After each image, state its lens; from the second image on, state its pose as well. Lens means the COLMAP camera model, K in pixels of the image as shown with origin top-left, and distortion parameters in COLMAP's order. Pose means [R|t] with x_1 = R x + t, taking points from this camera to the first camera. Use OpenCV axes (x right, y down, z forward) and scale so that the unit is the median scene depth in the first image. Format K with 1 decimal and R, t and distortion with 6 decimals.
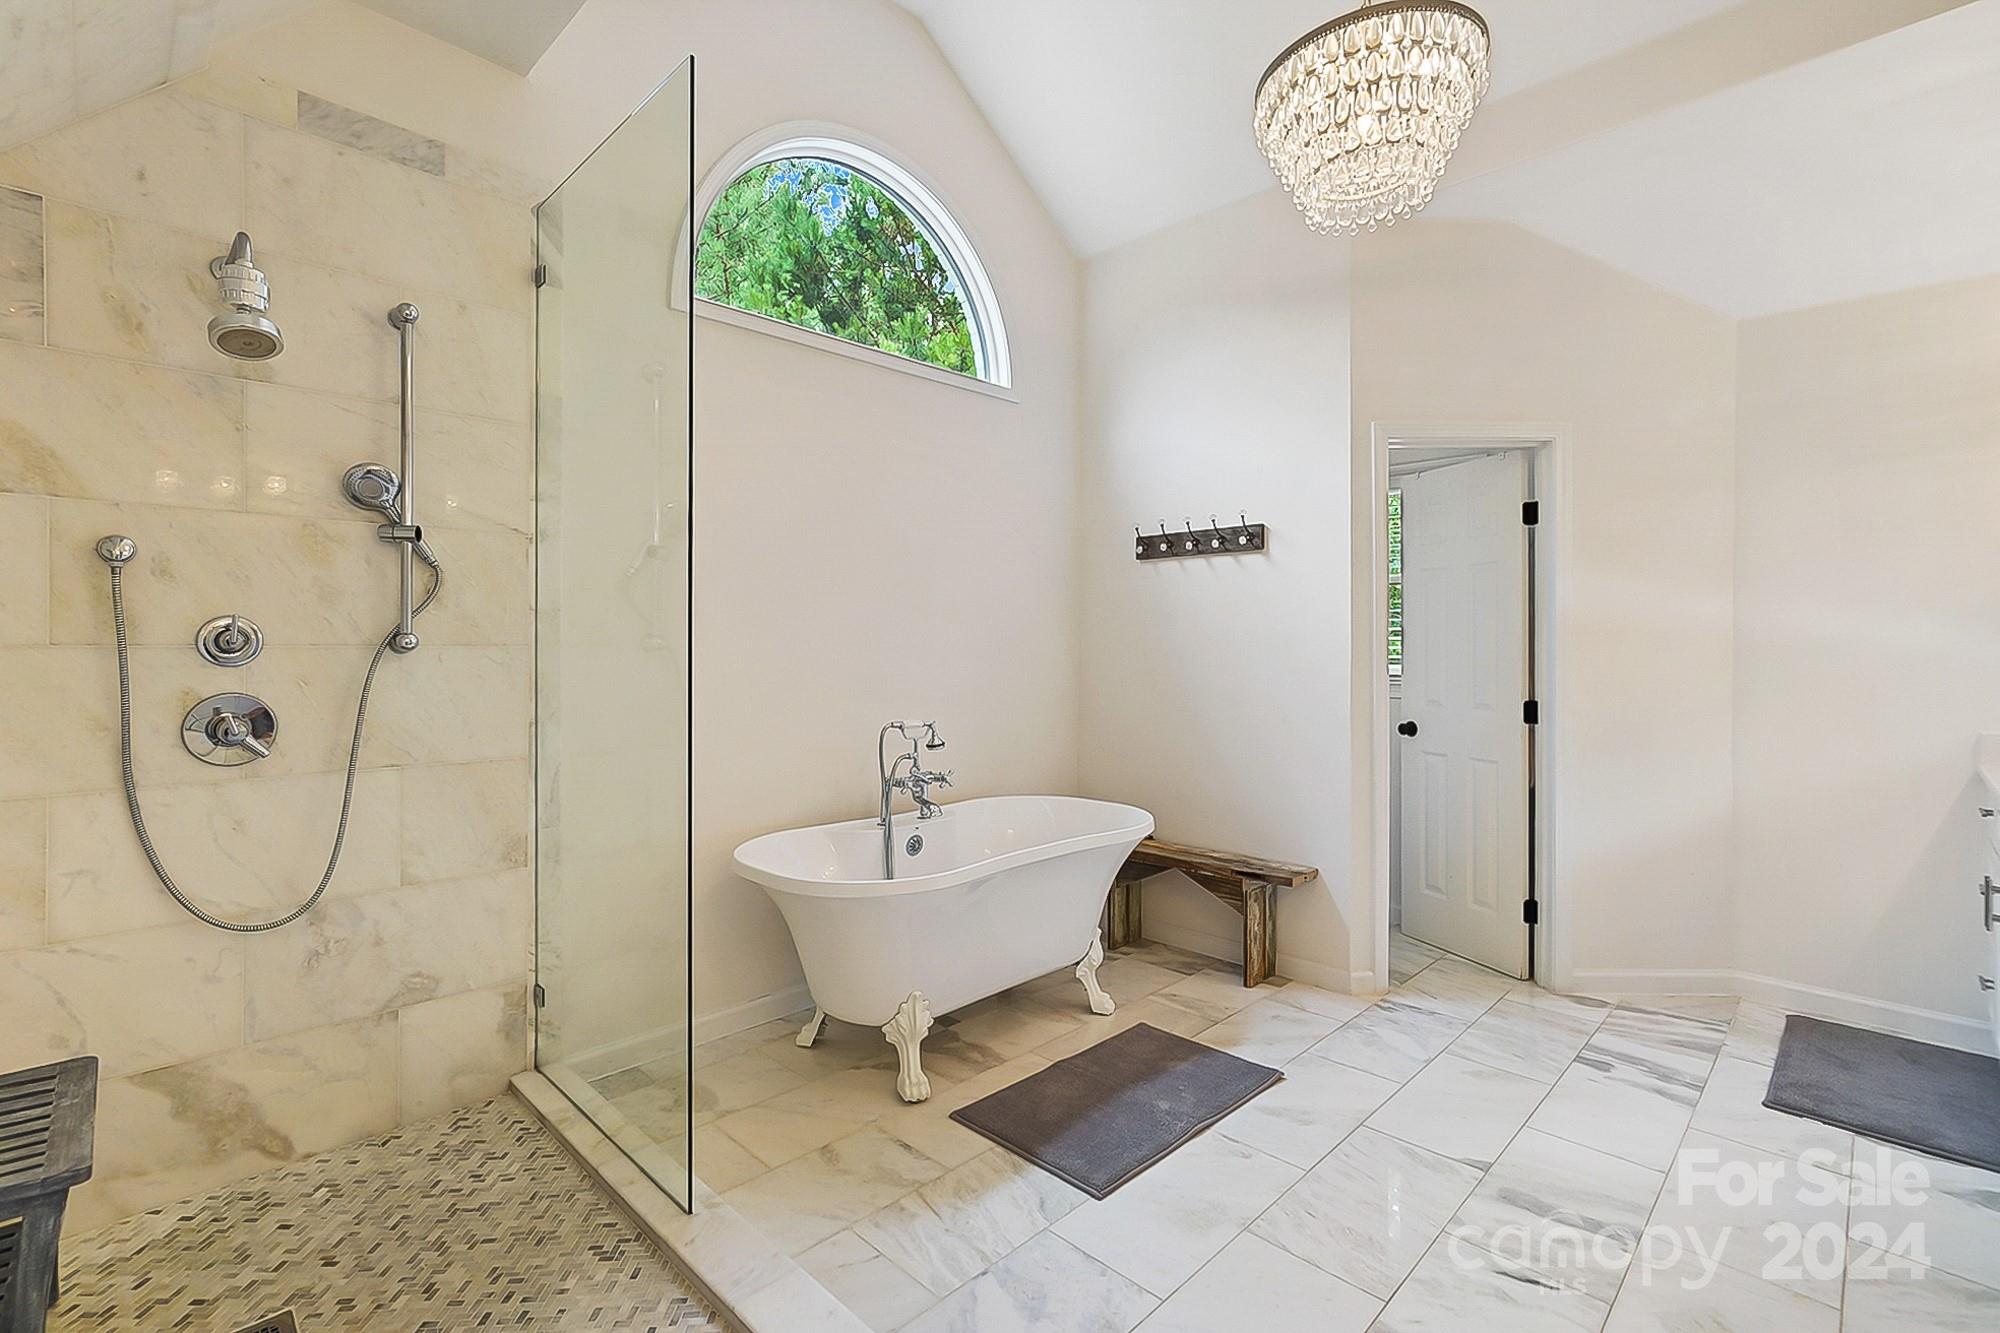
lens RADIAL K [[884.9, 0, 1011.2], [0, 884.9, 649.4], [0, 0, 1]] dist [0.001552, 0.003363]
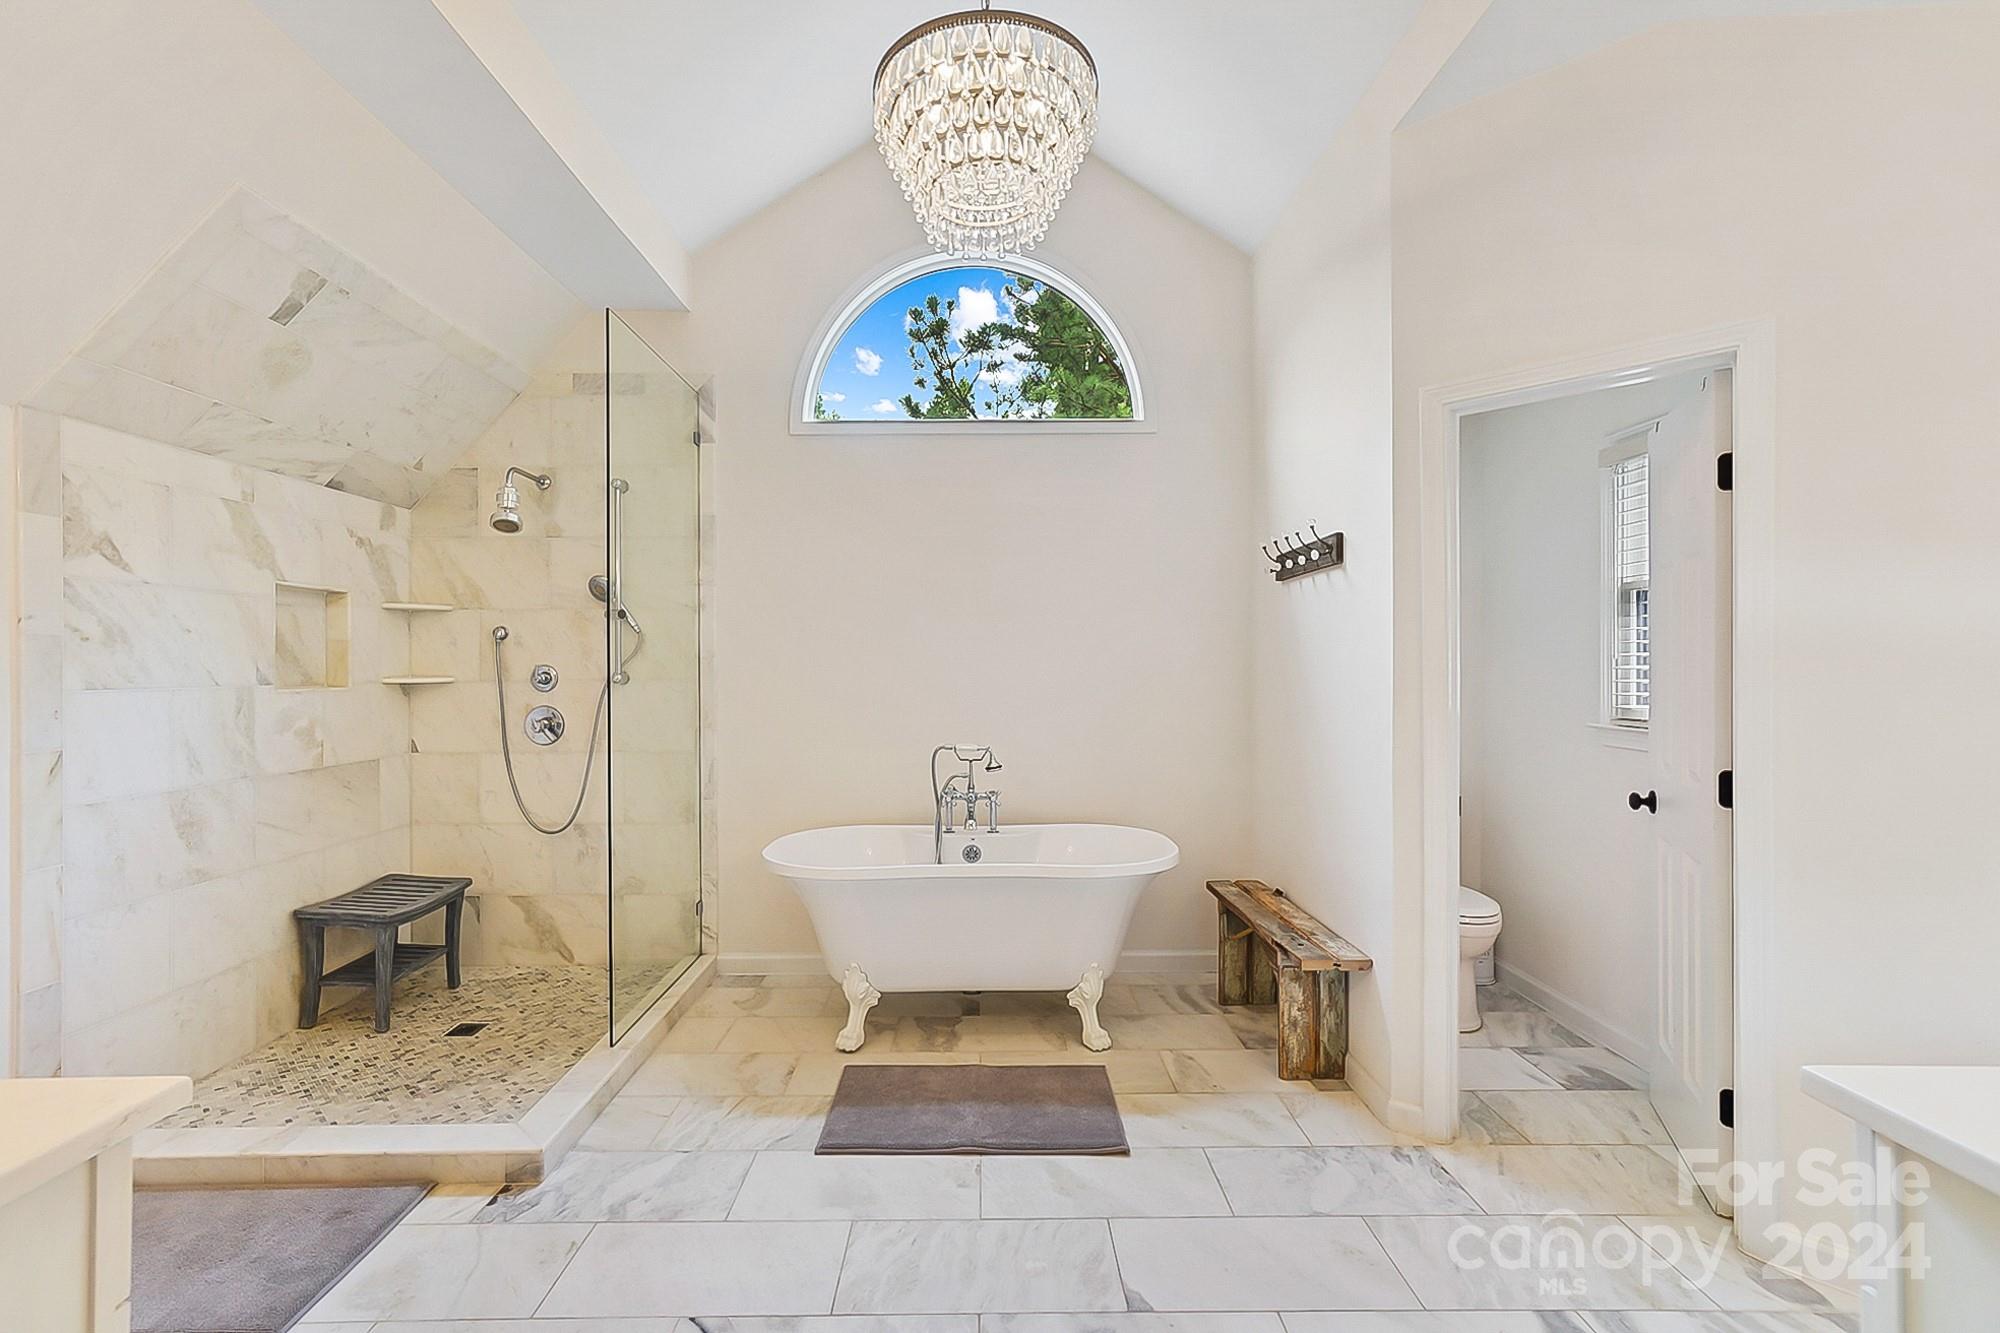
lens RADIAL K [[884.9, 0, 1008.4], [0, 884.9, 672.6], [0, 0, 1]] dist [0.001552, 0.003363]
pose [[0.715075, 0.001599, -0.699045, 0.939413], [0.004016, 0.999971, 0.006396, -0.024702], [0.699036, -0.007381, 0.715049, 0.285002]]
